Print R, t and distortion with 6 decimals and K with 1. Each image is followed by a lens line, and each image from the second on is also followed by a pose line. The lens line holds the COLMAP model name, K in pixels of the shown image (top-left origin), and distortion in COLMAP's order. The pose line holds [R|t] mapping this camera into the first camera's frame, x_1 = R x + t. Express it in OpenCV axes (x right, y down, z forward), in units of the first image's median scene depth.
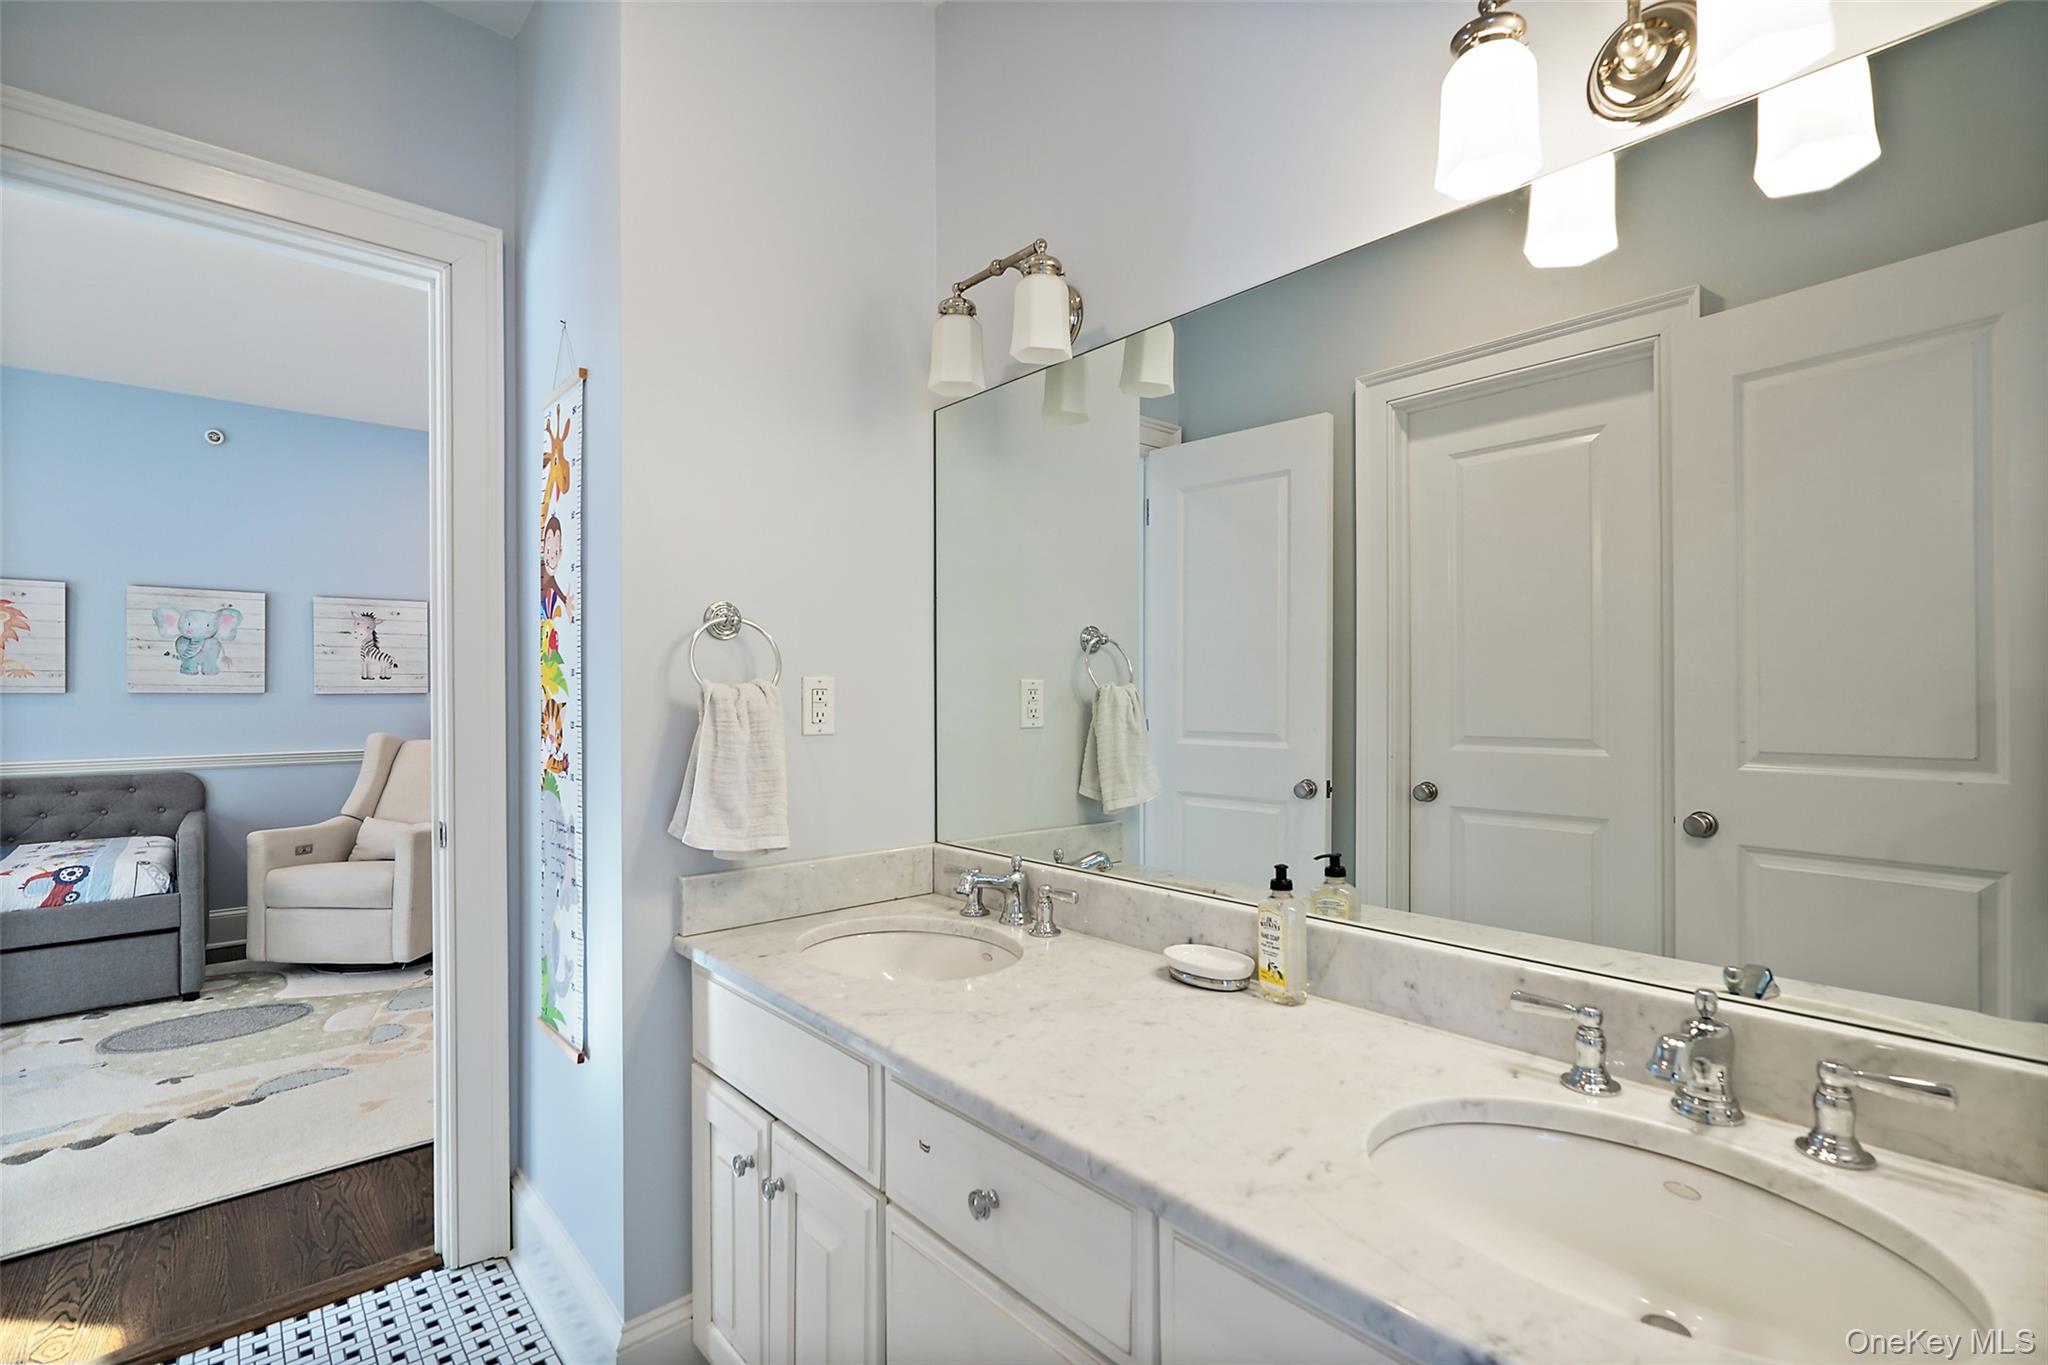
lens RADIAL K [[920.0, 0, 1024.0], [0, 920.0, 682.5], [0, 0, 1]] dist [-0.000488, 0.000173]
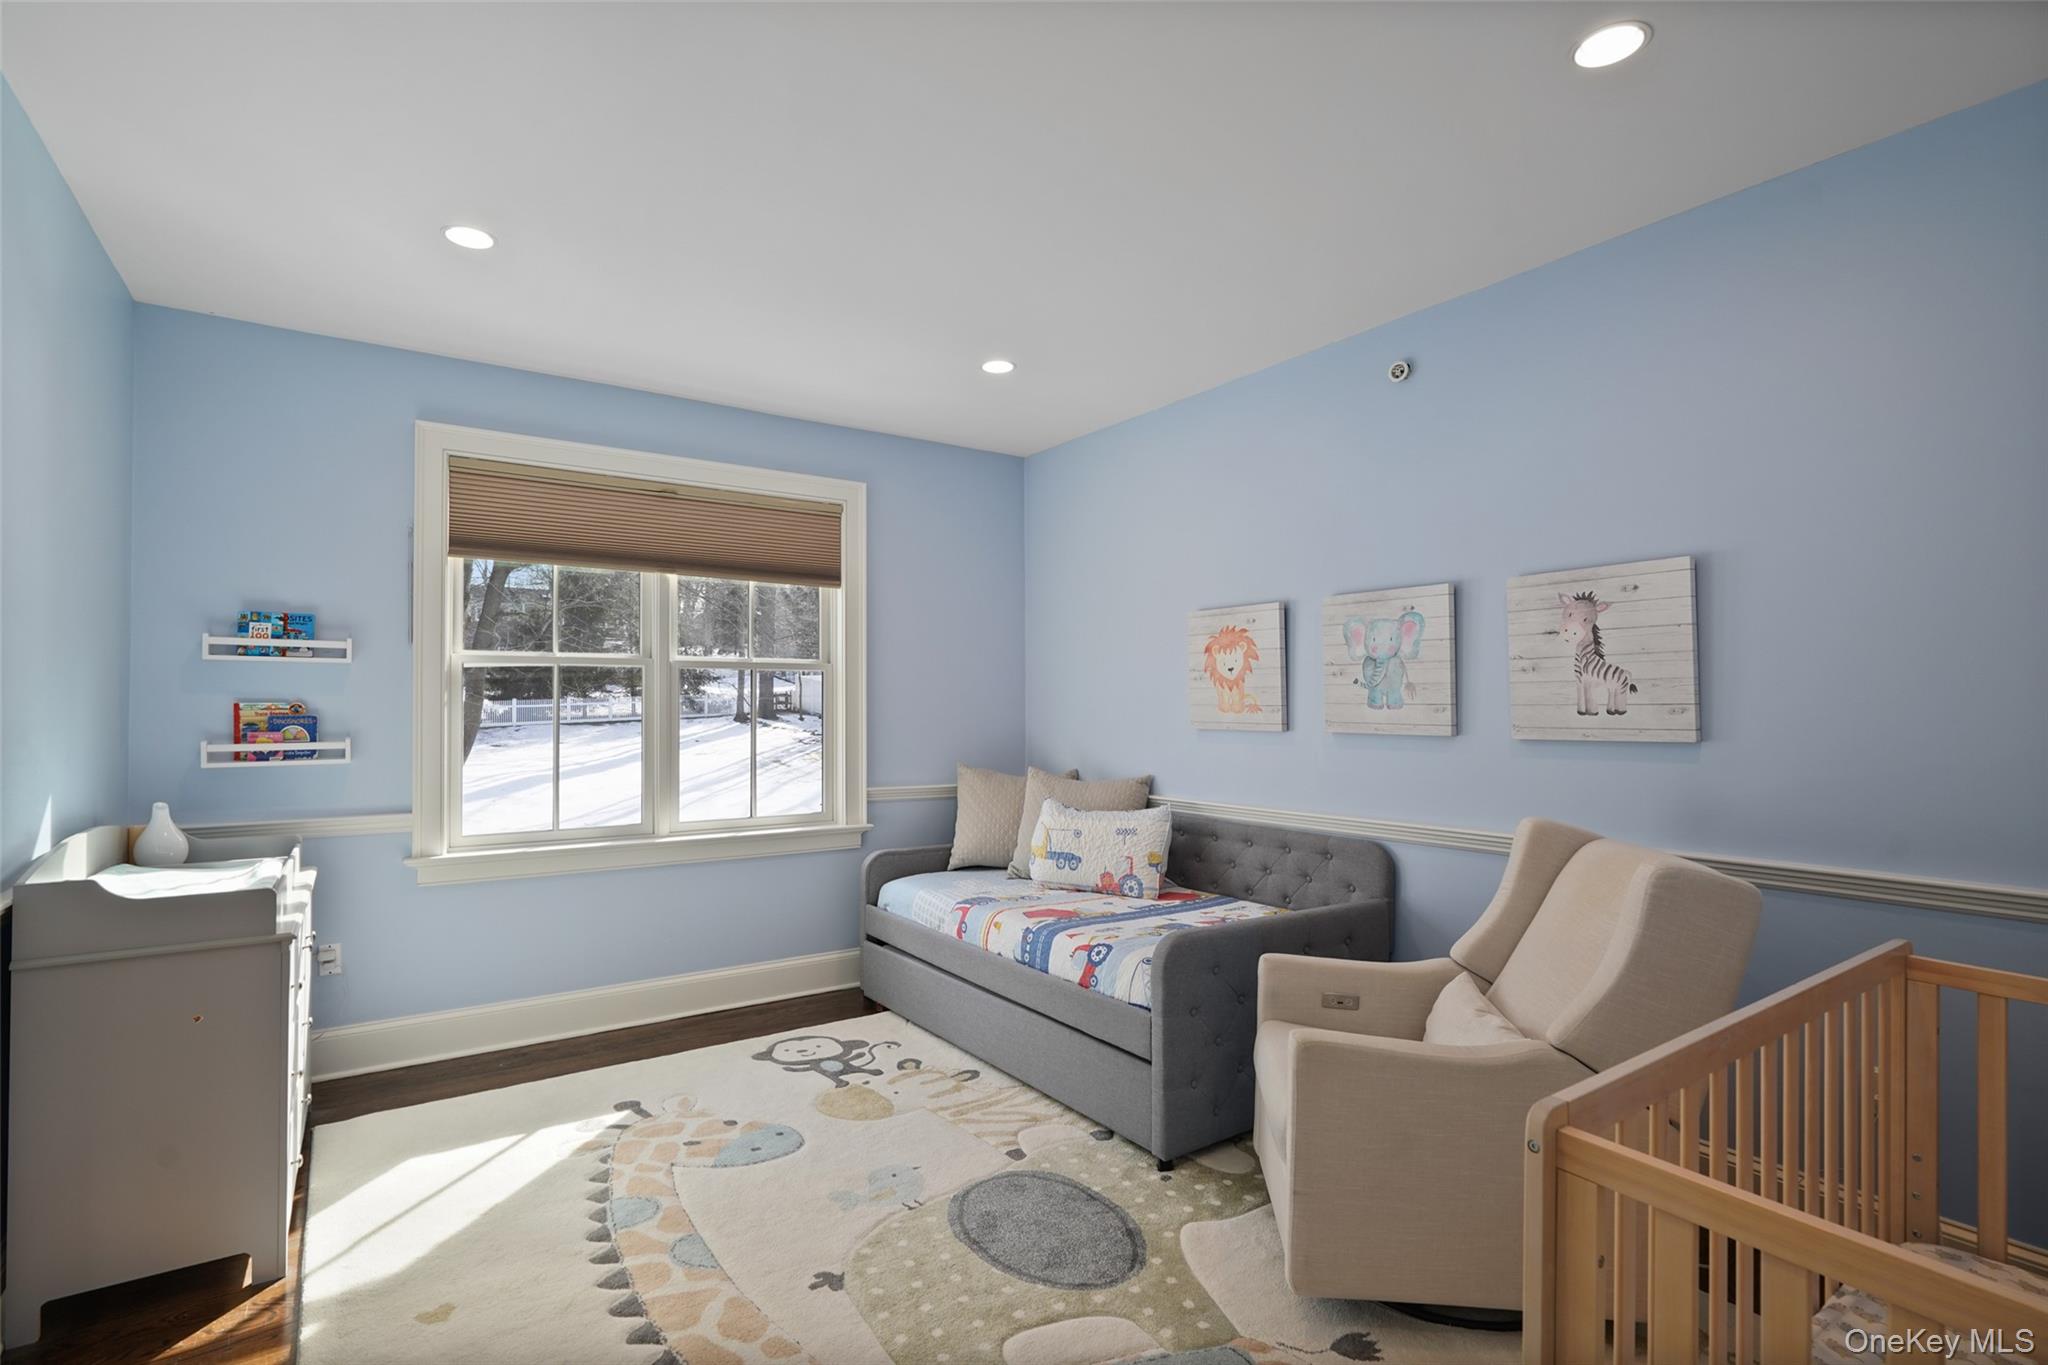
lens RADIAL K [[964.1, 0, 1023.3], [0, 964.1, 705.1], [0, 0, 1]] dist [-0.015277, 0.000199]
pose [[-0.114739, 0.000182, -0.993396, -0.125302], [0.013376, 0.999910, -0.001361, -0.014819], [0.993306, -0.013444, -0.114731, 0.840254]]
